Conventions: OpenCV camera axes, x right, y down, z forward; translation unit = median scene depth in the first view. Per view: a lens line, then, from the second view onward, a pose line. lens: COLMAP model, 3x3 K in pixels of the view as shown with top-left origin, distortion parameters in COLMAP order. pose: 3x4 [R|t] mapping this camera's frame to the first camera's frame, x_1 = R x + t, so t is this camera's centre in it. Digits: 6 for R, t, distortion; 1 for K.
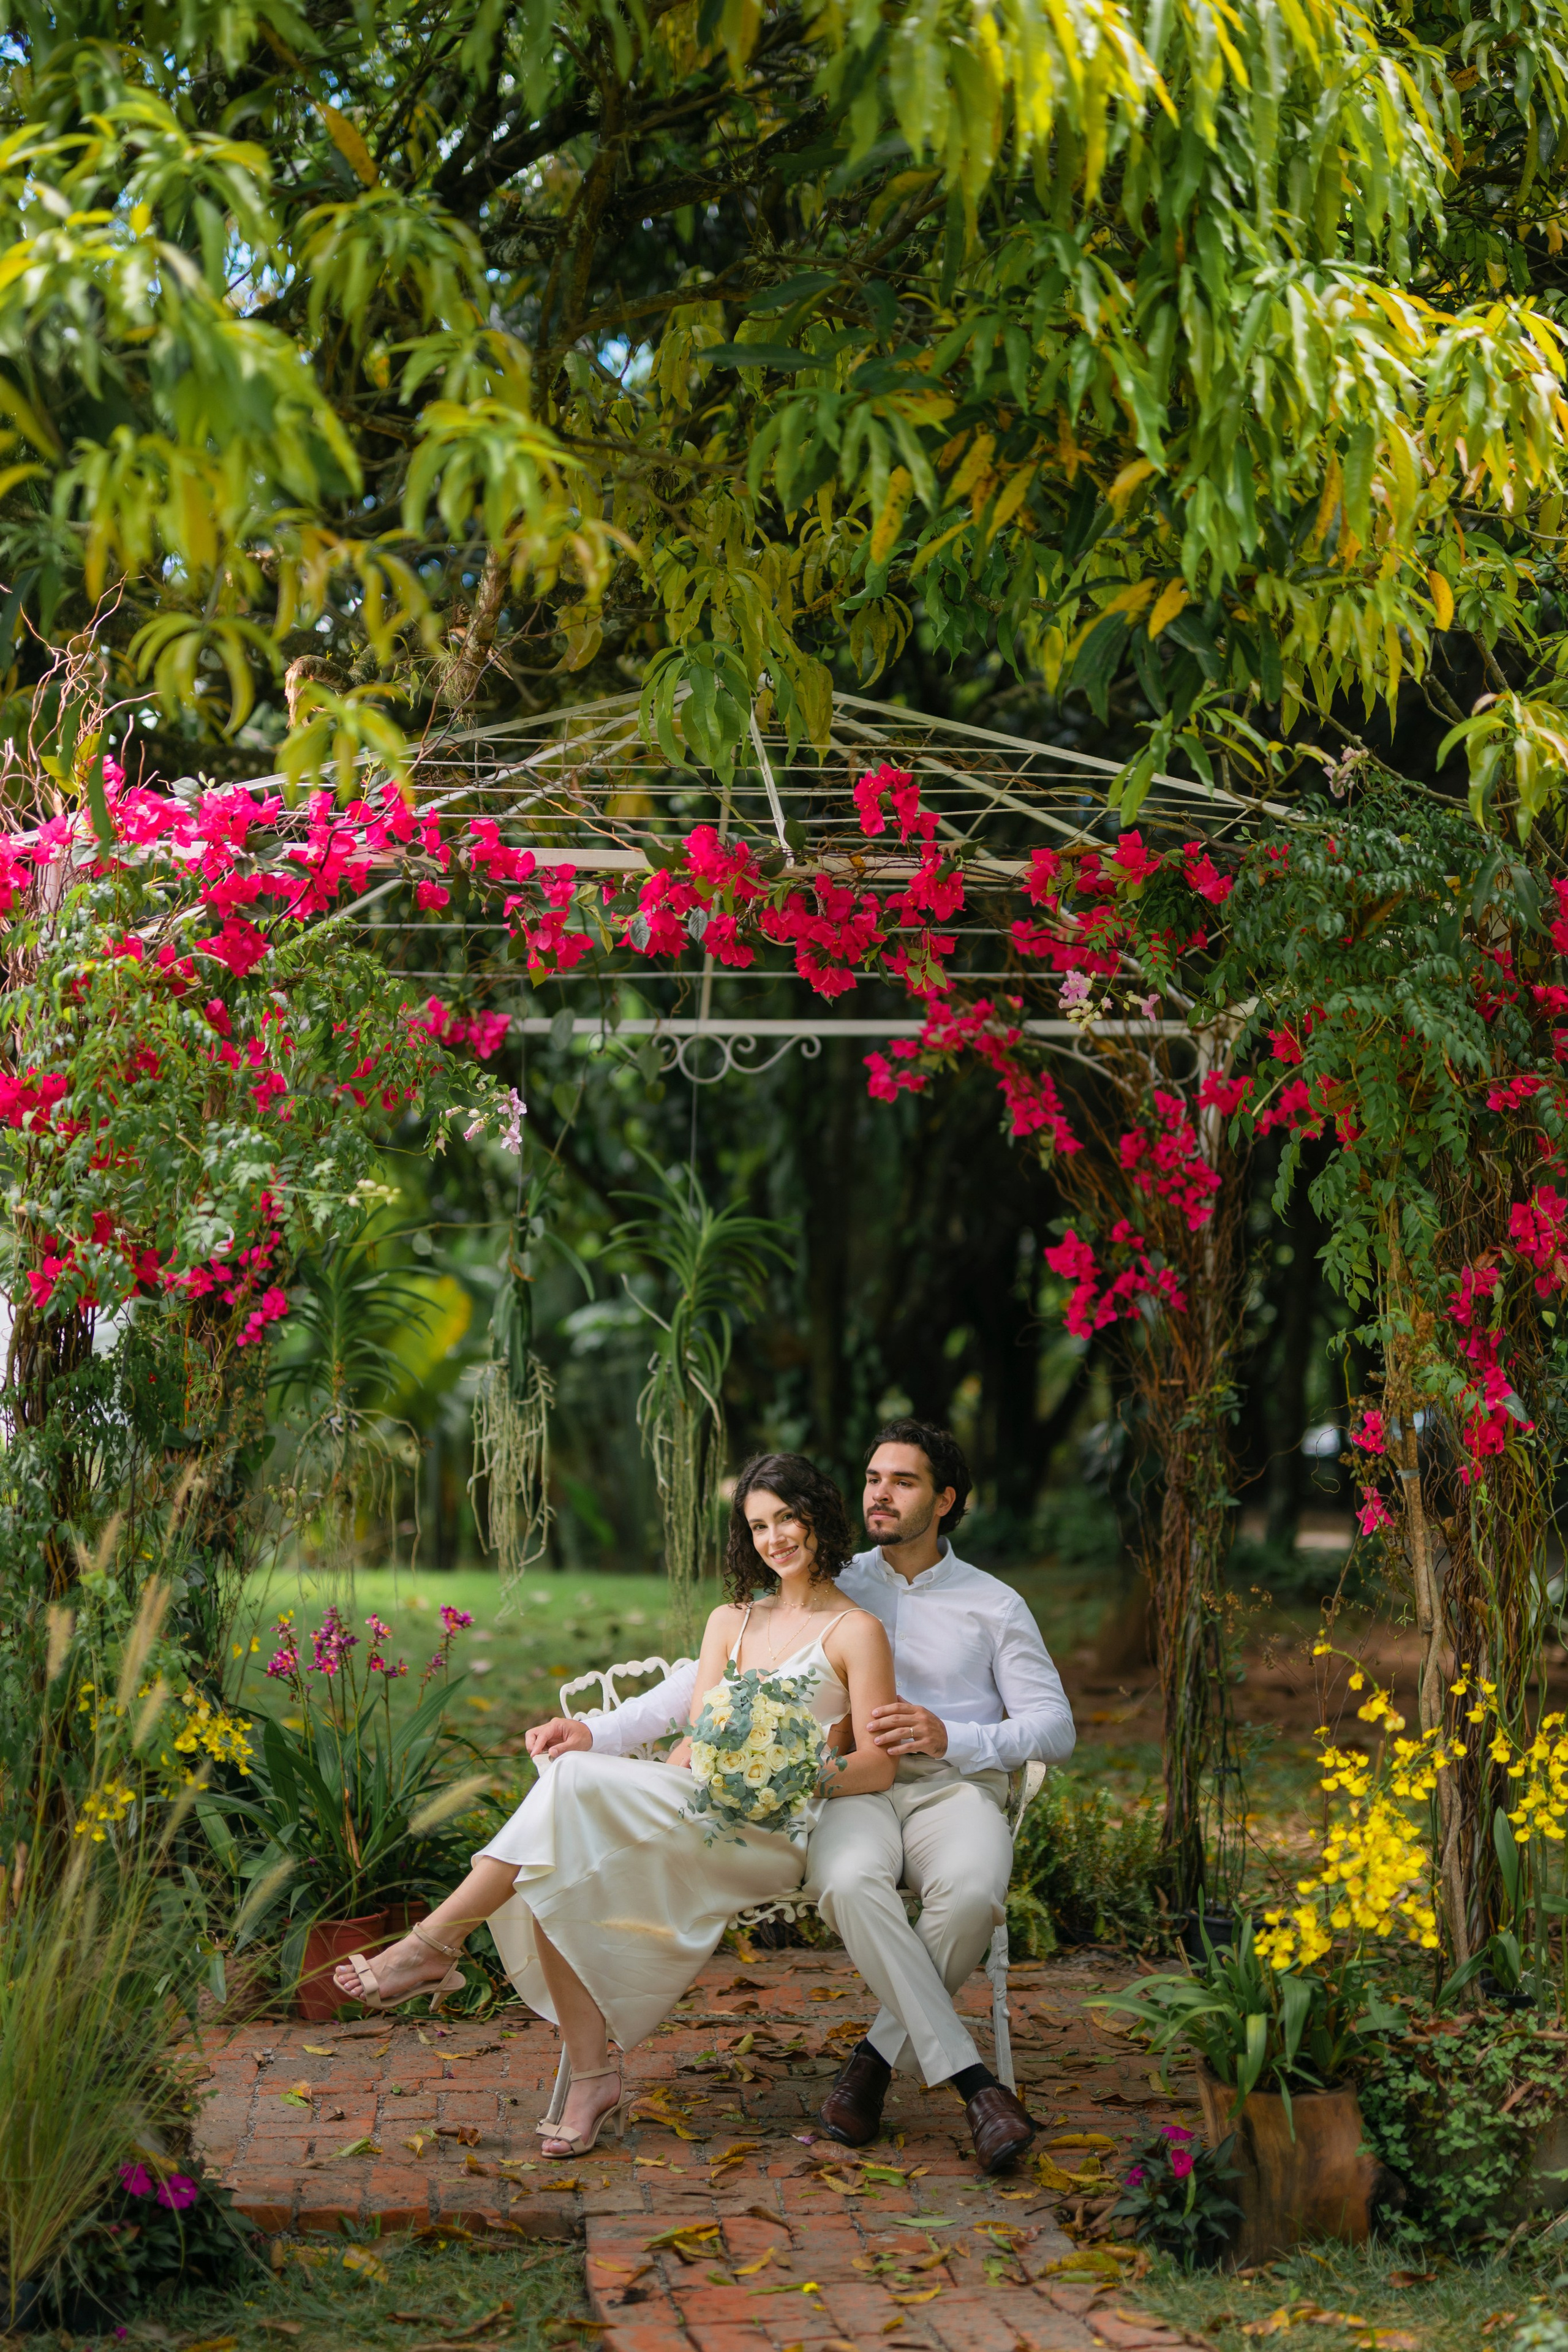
lens RADIAL K [[3863.3, 0, 784.0], [0, 3863.3, 1176.0], [0, 0, 1]] dist [-0.023706, -0.094004]
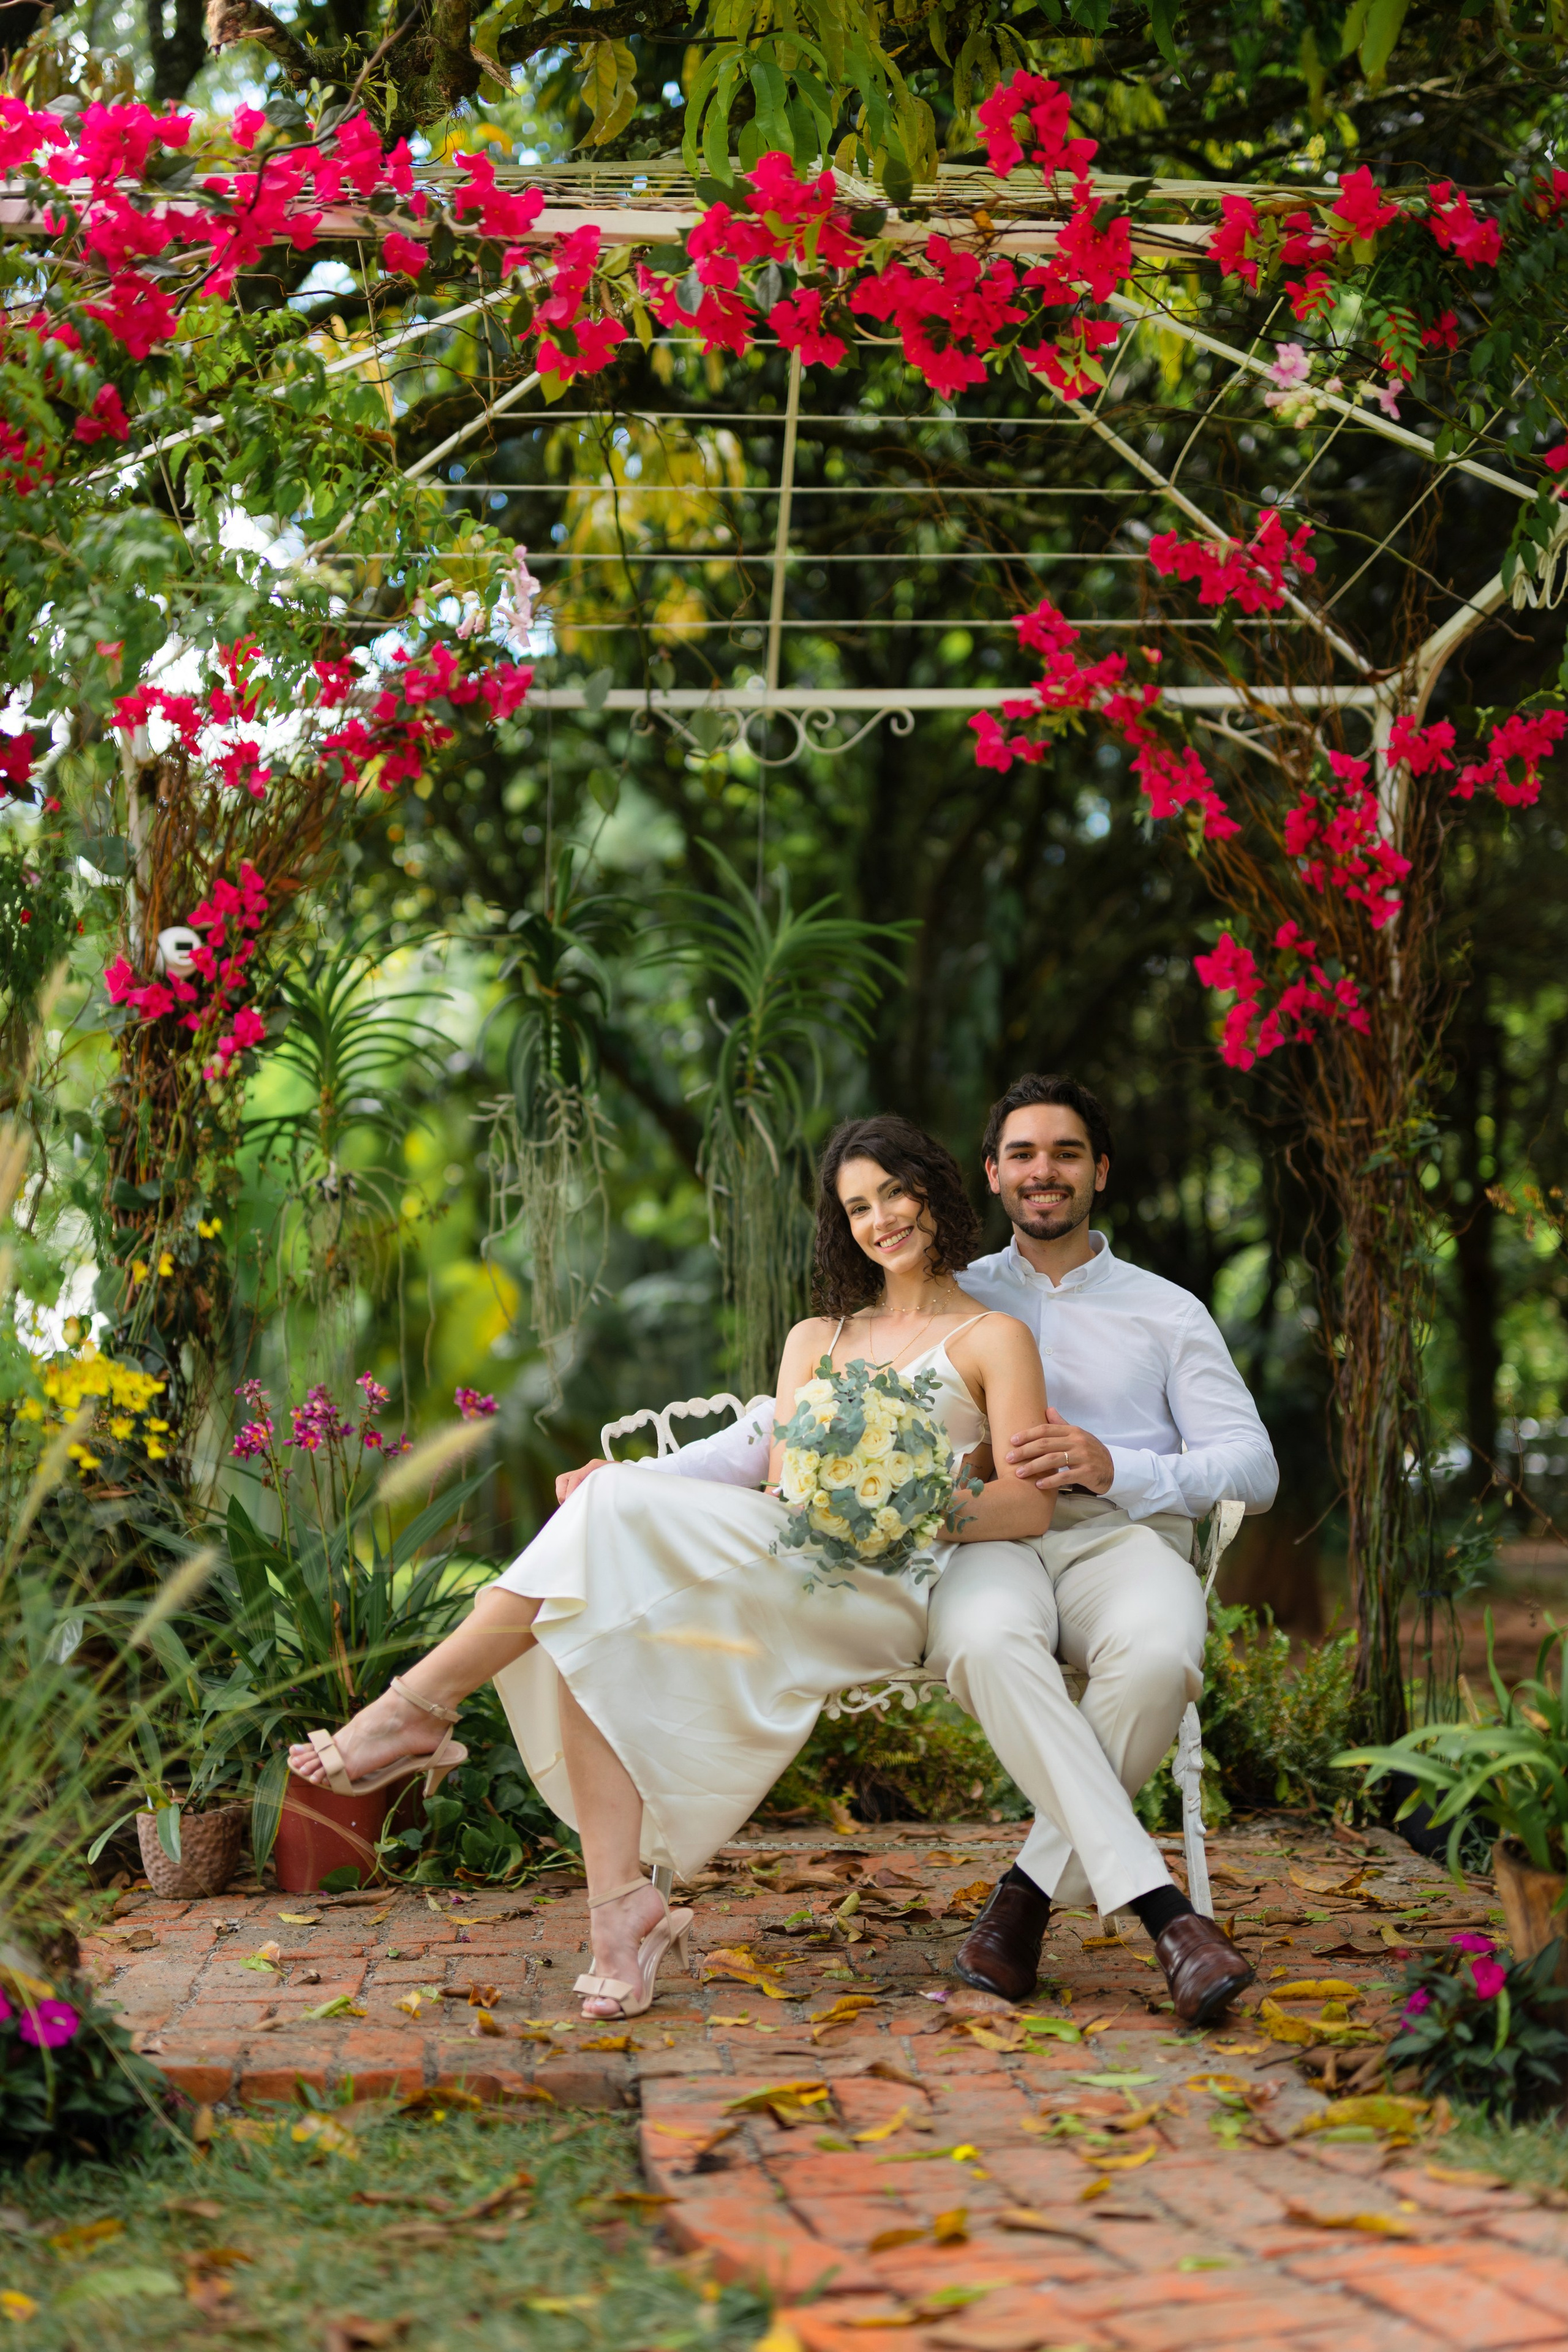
lens RADIAL K [[3690.8, 0, 745.2], [0, 3690.8, 1175.7], [0, 0, 1]] dist [-0.035587, 0.038149]
pose [[0.999553, -0.017218, -0.024458, -0.011221], [0.016366, 0.999267, -0.034602, 0.114217], [0.025036, 0.034187, 0.999102, 0.280910]]
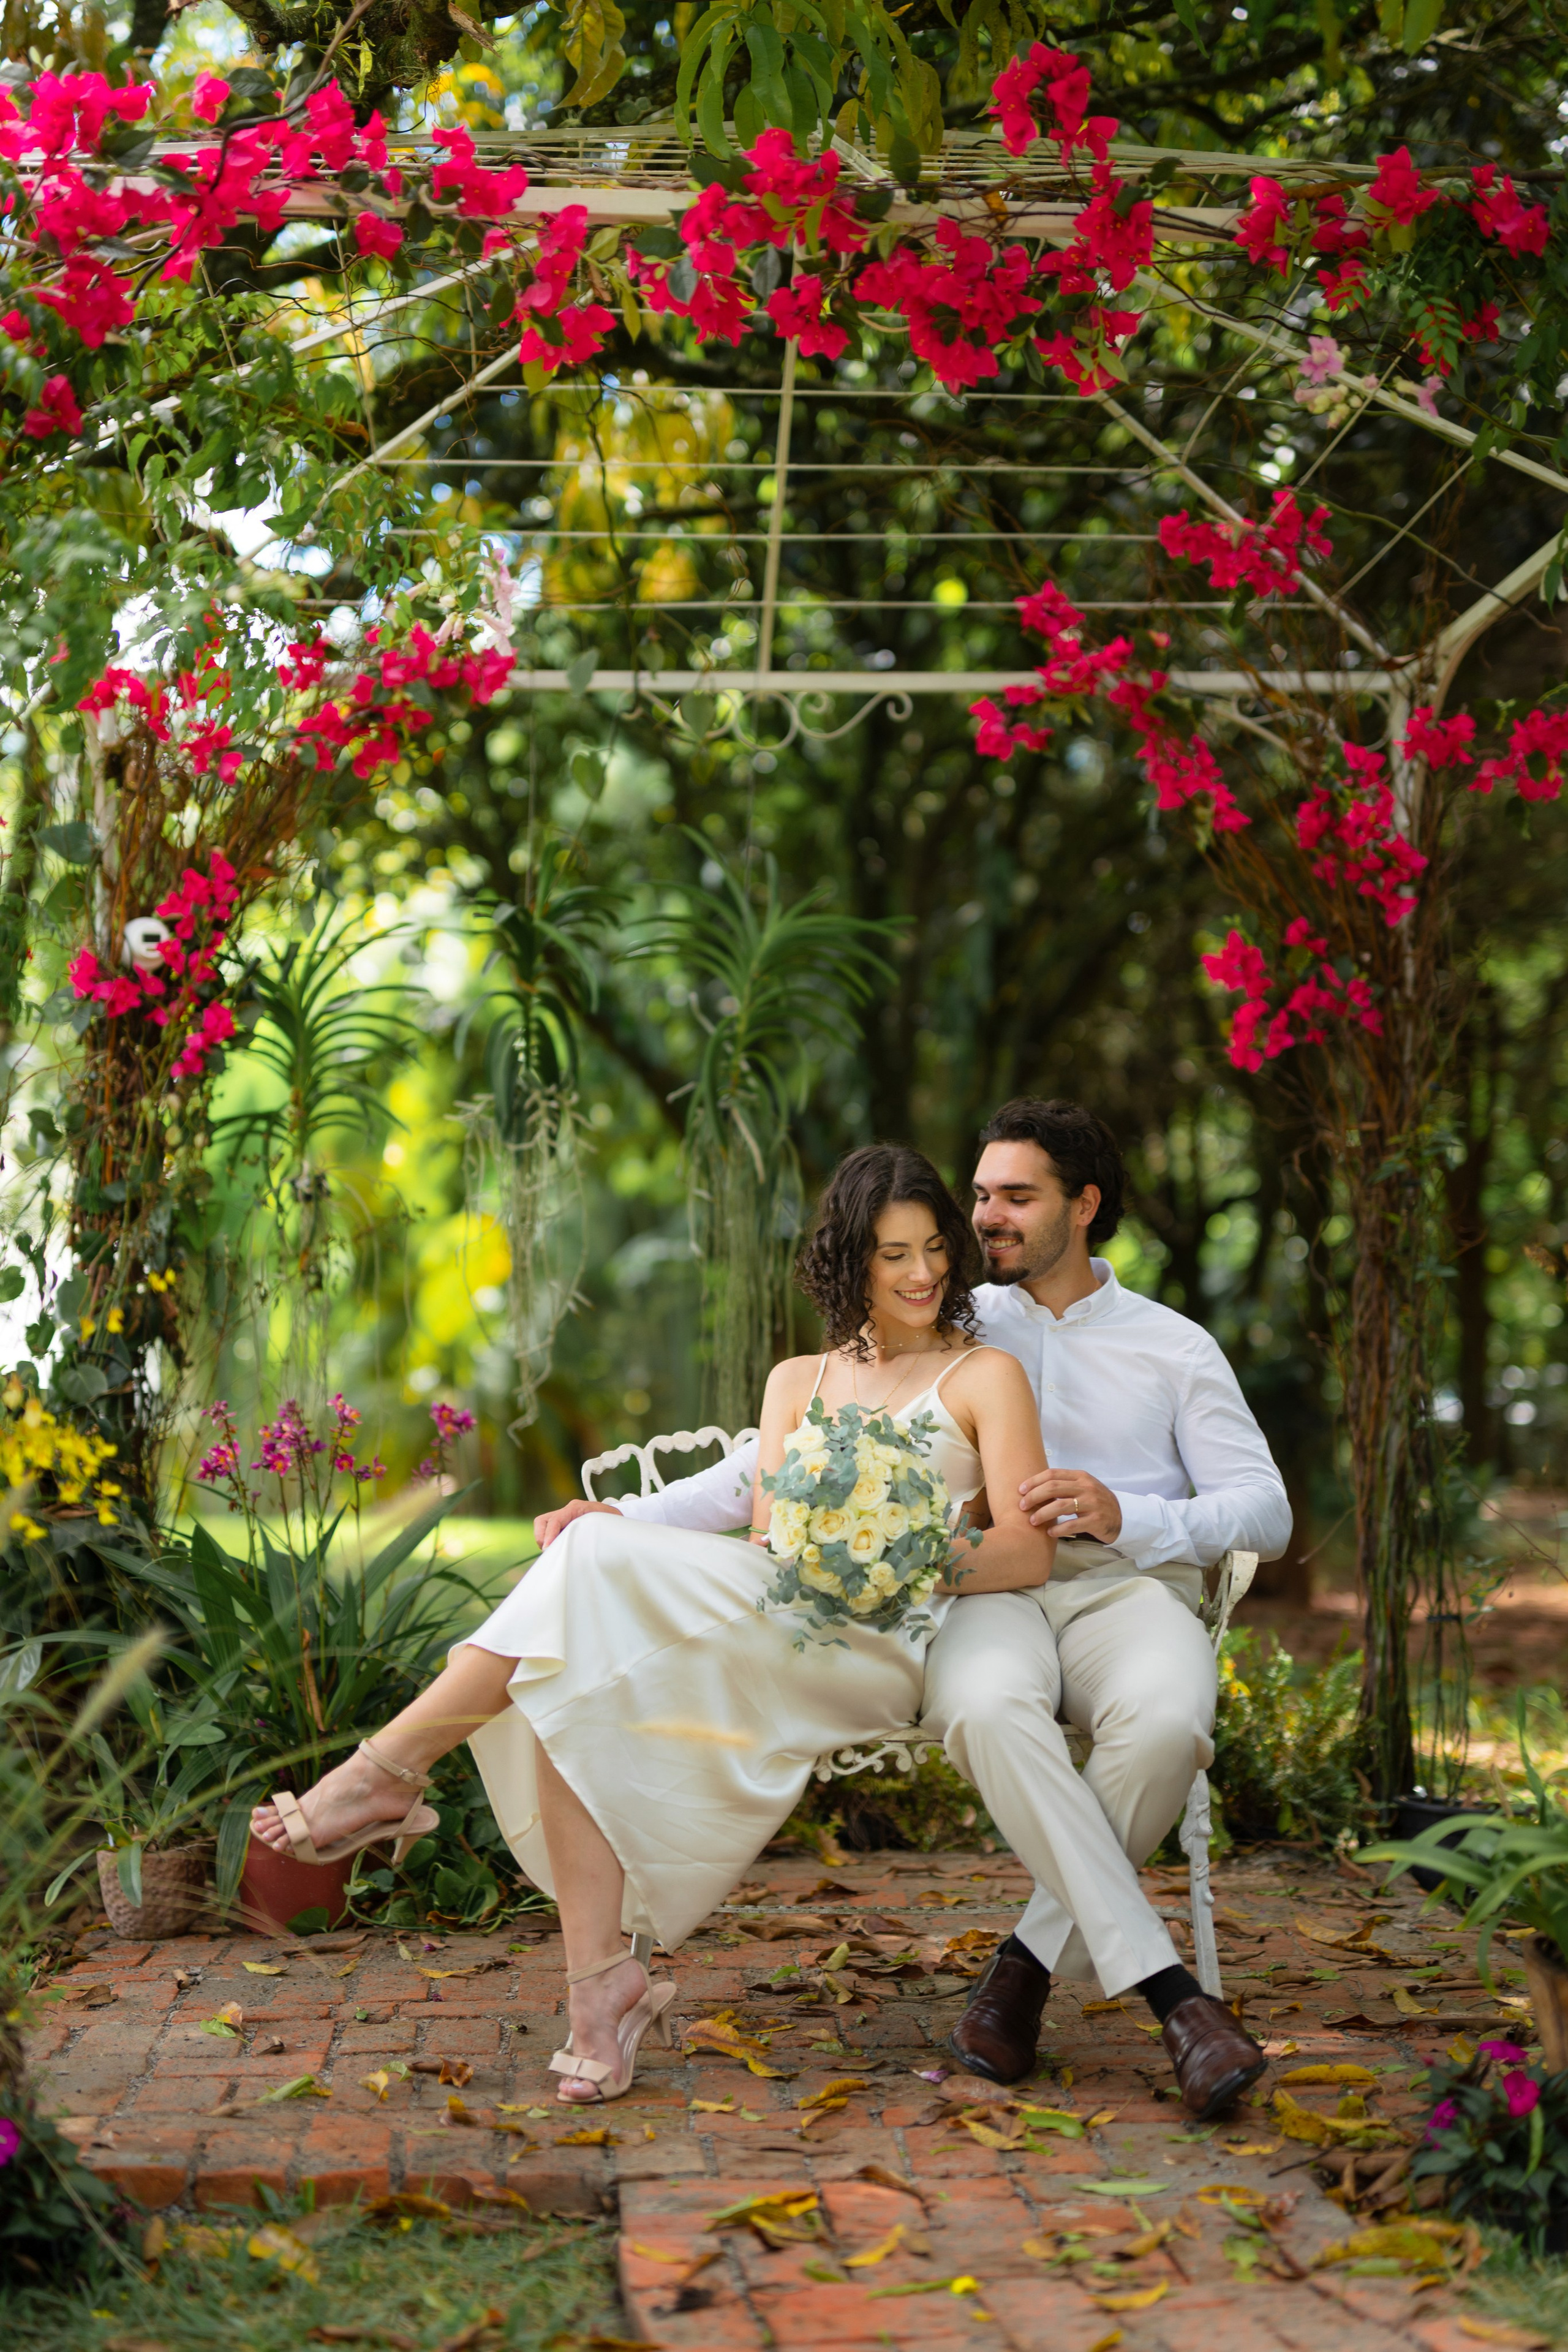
lens RADIAL K [[3669.7, 0, 734.7], [0, 3669.7, 1185.4], [0, 0, 1]] dist [0.001331, -0.144592]
pose [[0.999678, -0.010286, -0.023206, -0.013053], [0.010006, 0.999876, -0.012166, 0.093182], [0.023328, 0.011930, 0.999657, 0.320586]]
